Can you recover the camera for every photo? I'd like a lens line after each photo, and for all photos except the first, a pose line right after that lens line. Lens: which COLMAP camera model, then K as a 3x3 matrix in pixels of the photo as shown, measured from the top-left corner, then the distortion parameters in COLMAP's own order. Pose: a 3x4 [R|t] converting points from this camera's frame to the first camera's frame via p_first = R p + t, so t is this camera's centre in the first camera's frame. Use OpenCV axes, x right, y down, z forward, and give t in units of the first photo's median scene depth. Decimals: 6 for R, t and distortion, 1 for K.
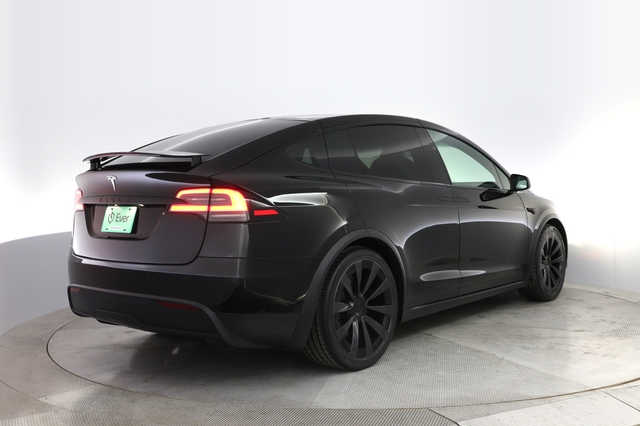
lens RADIAL K [[586.2, 0, 319.6], [0, 586.2, 214.8], [0, 0, 1]] dist [-0.010985, -0.000495]
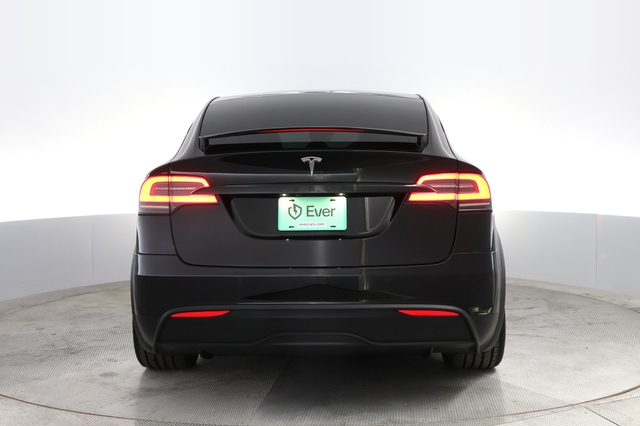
lens RADIAL K [[586.2, 0, 319.8], [0, 586.2, 213.2], [0, 0, 1]] dist [-0.010985, -0.000495]
pose [[0.873060, -0.031216, 0.486613, -0.729468], [0.022177, 0.999458, 0.024324, -0.011279], [-0.487109, -0.010445, 0.873279, 0.322475]]
